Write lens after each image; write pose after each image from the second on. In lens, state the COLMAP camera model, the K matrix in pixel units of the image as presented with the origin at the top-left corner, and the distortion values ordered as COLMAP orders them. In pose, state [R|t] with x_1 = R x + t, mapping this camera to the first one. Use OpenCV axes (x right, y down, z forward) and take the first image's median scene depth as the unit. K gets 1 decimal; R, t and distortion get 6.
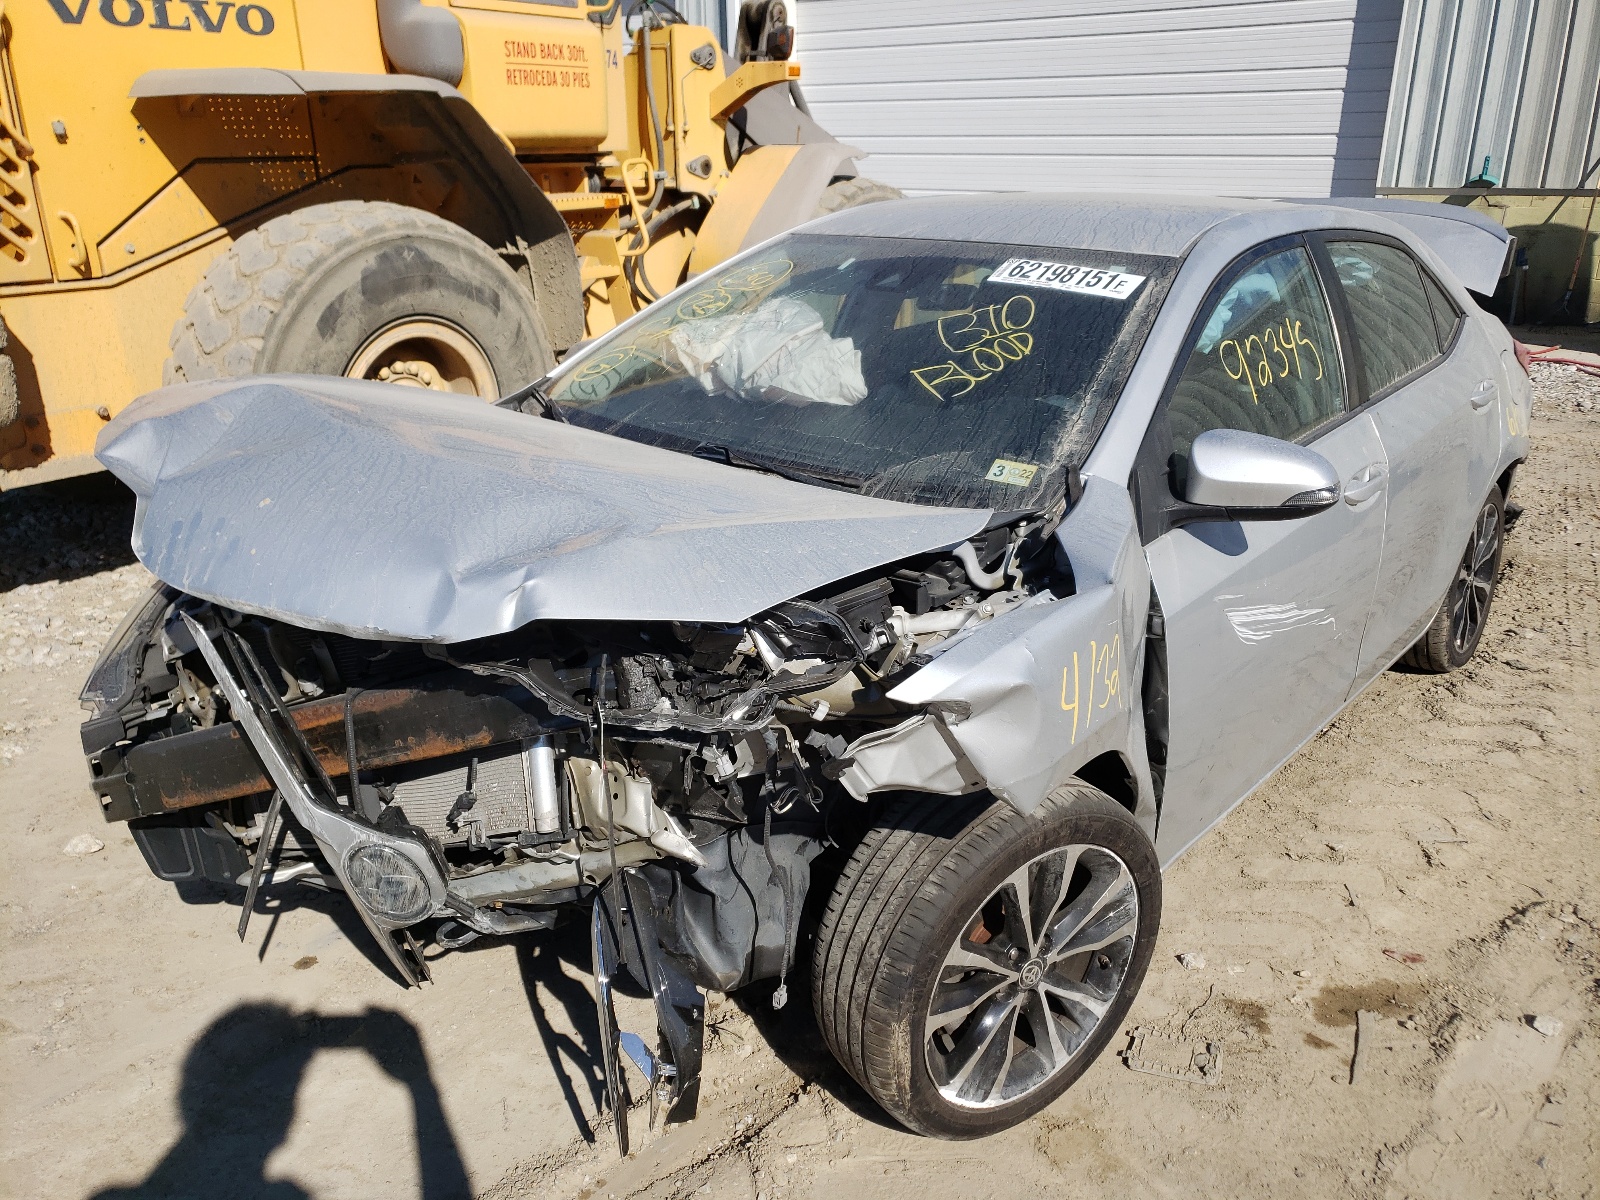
lens RADIAL K [[1210.2, 0, 800.4], [0, 1210.2, 598.8], [0, 0, 1]] dist [0.014752, -0.000756]
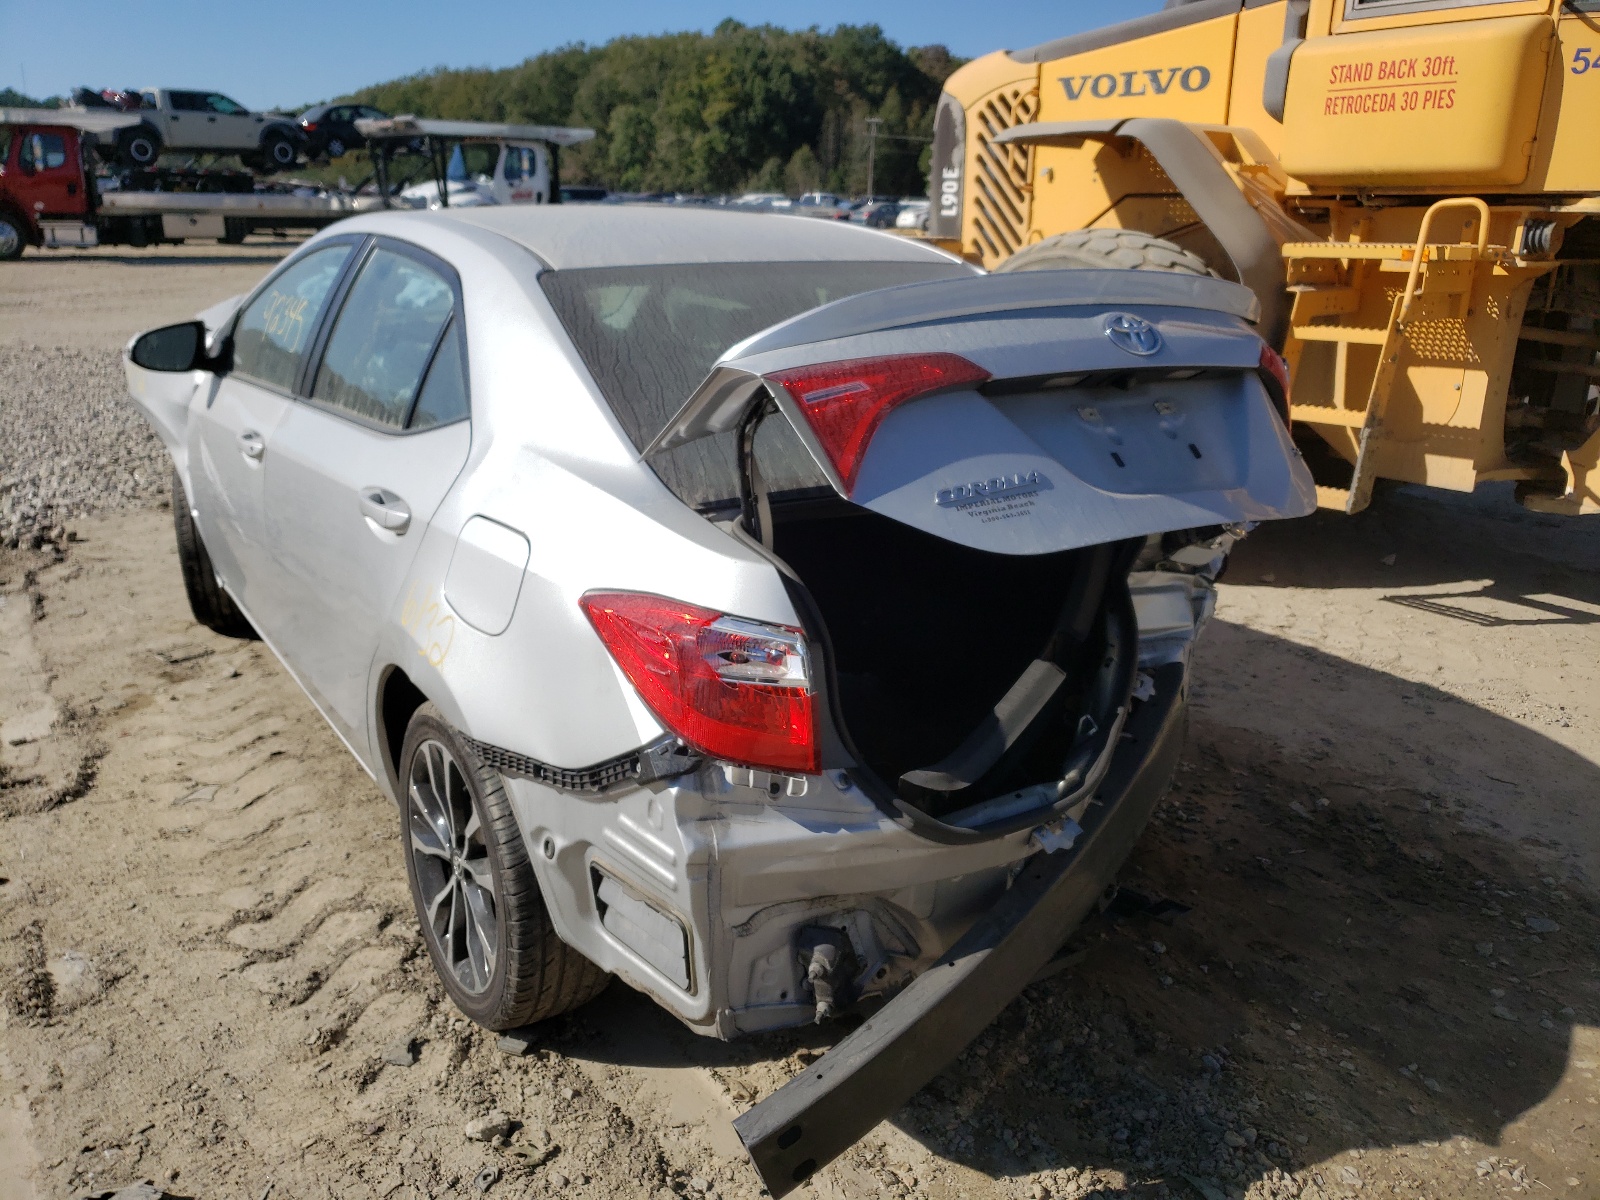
lens RADIAL K [[1210.2, 0, 799.7], [0, 1210.2, 598.7], [0, 0, 1]] dist [0.014752, -0.000756]
pose [[-0.330497, 0.304543, -0.893322, 0.786554], [-0.336594, 0.846238, 0.413020, -0.361908], [0.881746, 0.437189, -0.177172, 0.971989]]
